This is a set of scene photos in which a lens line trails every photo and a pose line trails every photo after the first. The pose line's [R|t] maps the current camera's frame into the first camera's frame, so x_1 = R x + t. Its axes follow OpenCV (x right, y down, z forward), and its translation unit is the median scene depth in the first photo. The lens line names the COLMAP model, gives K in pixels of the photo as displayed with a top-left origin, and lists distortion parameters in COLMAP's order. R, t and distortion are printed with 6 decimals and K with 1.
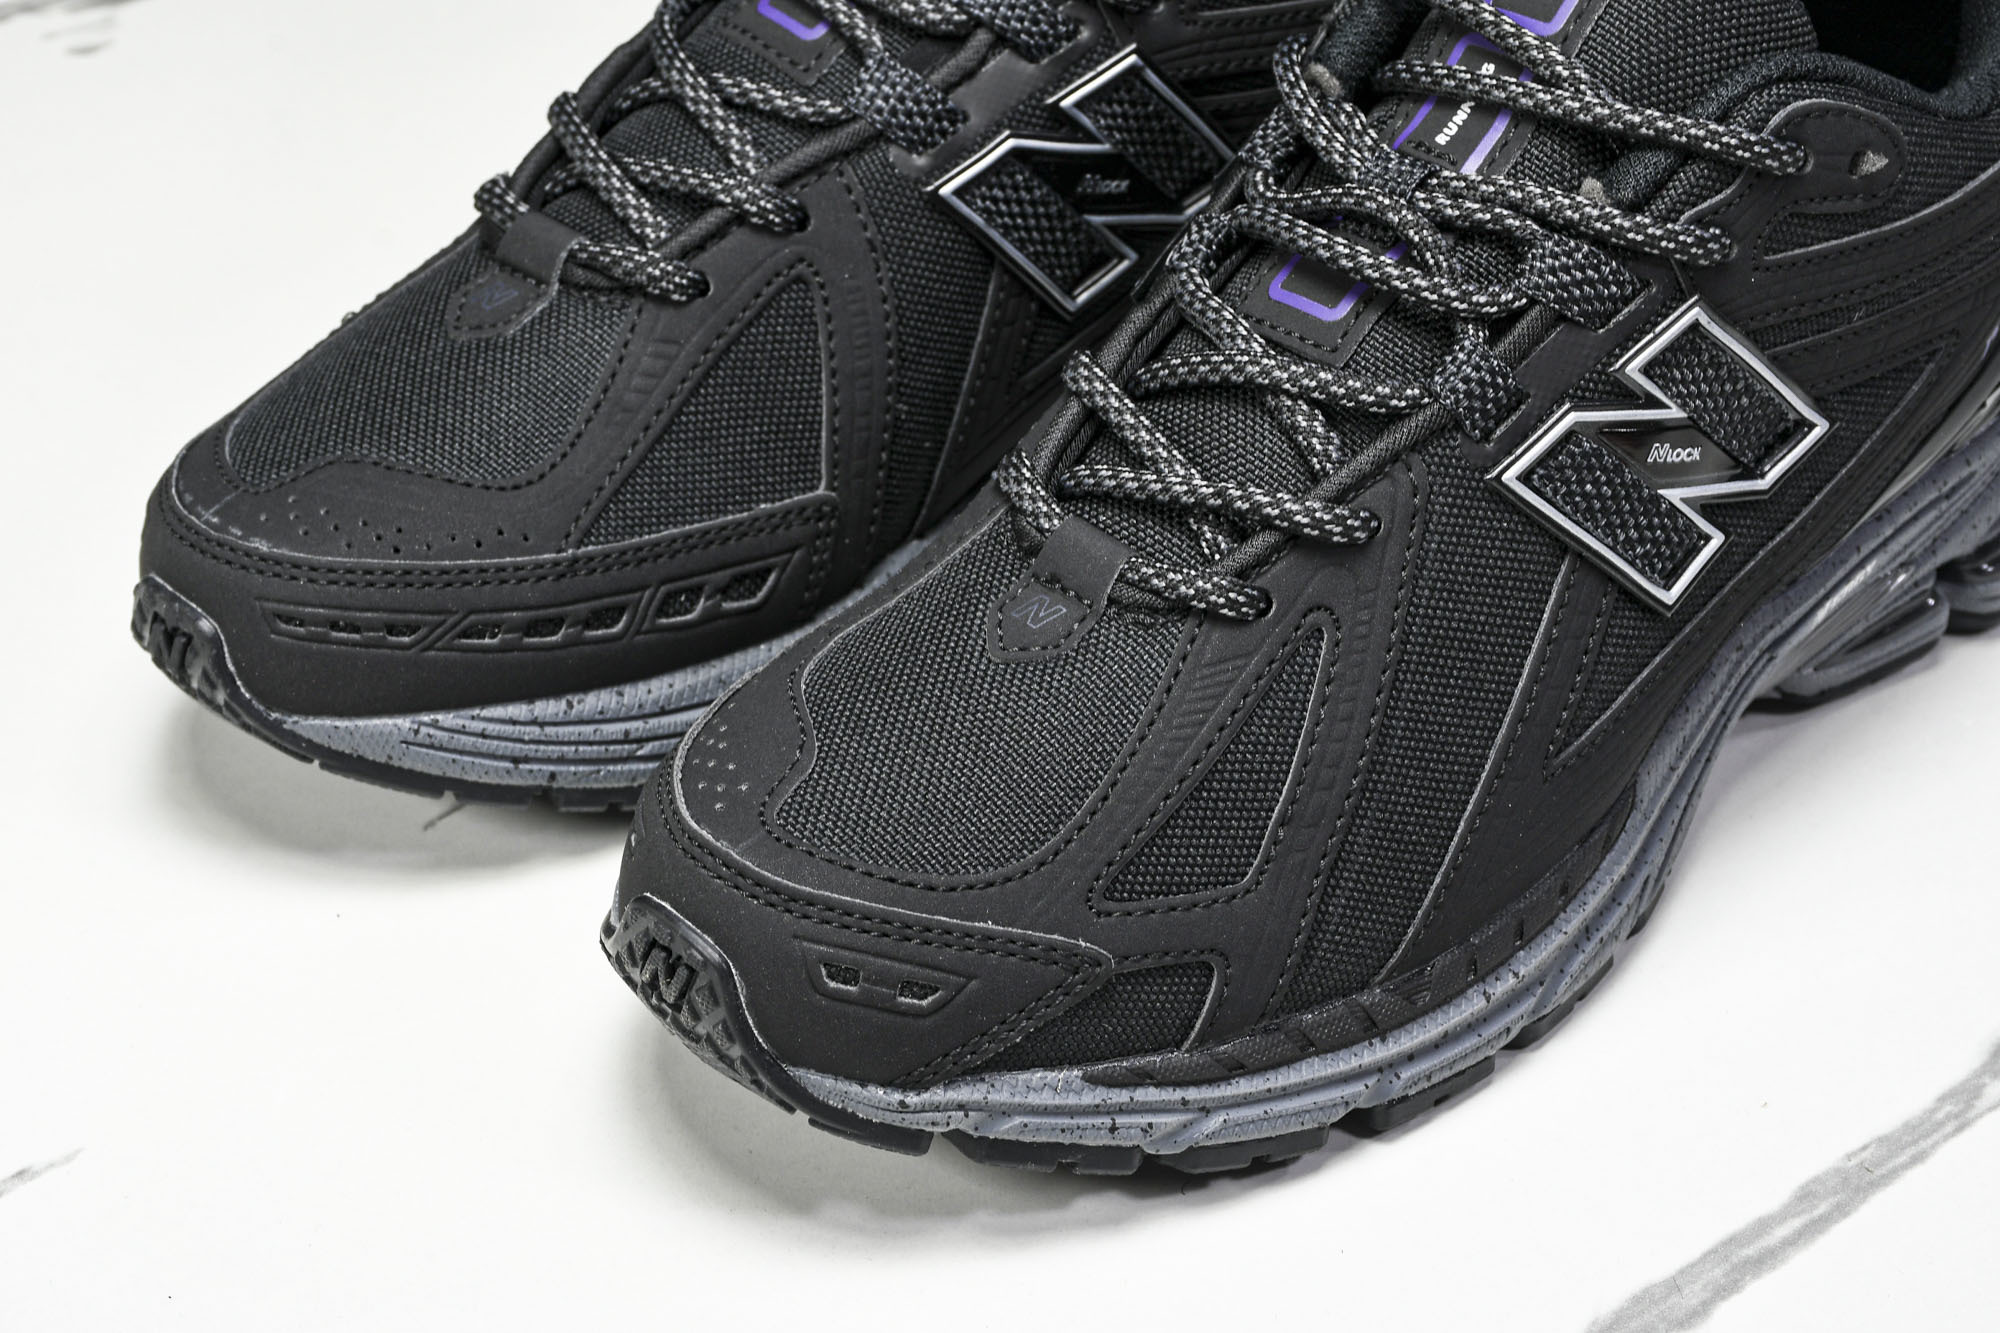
lens RADIAL K [[4771.7, 0, 964.0], [0, 4771.7, 690.6], [0, 0, 1]] dist [0.378451, 0.000000]
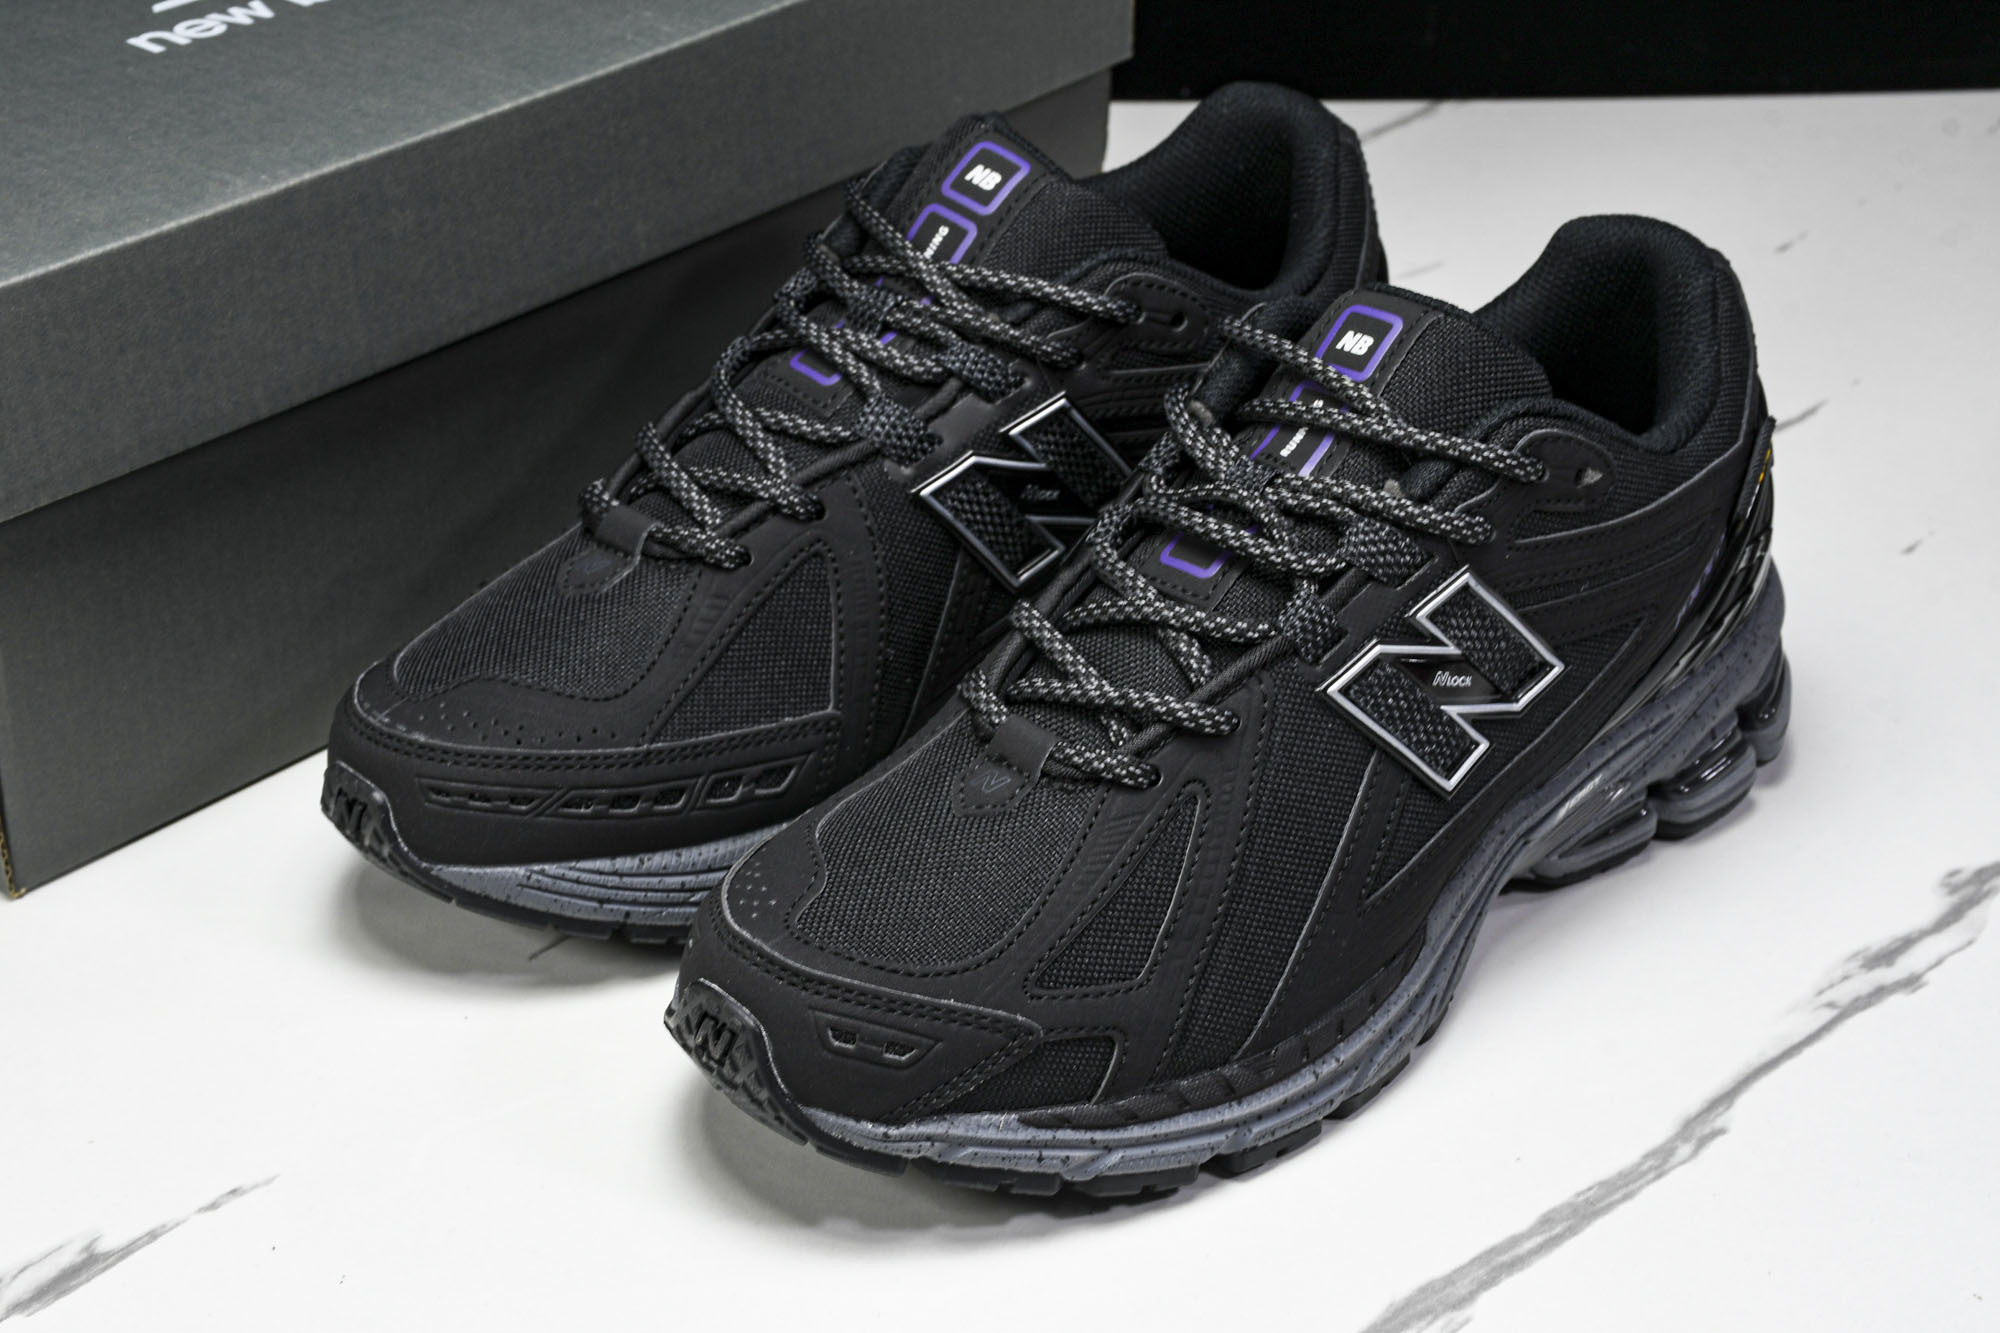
lens RADIAL K [[4013.2, 0, 967.6], [0, 4013.2, 669.0], [0, 0, 1]] dist [0.216502, 0.000000]
pose [[0.999804, 0.015367, 0.012462, -0.005617], [-0.014007, 0.994612, -0.102721, 0.067770], [-0.013974, 0.102526, 0.994632, -0.144369]]
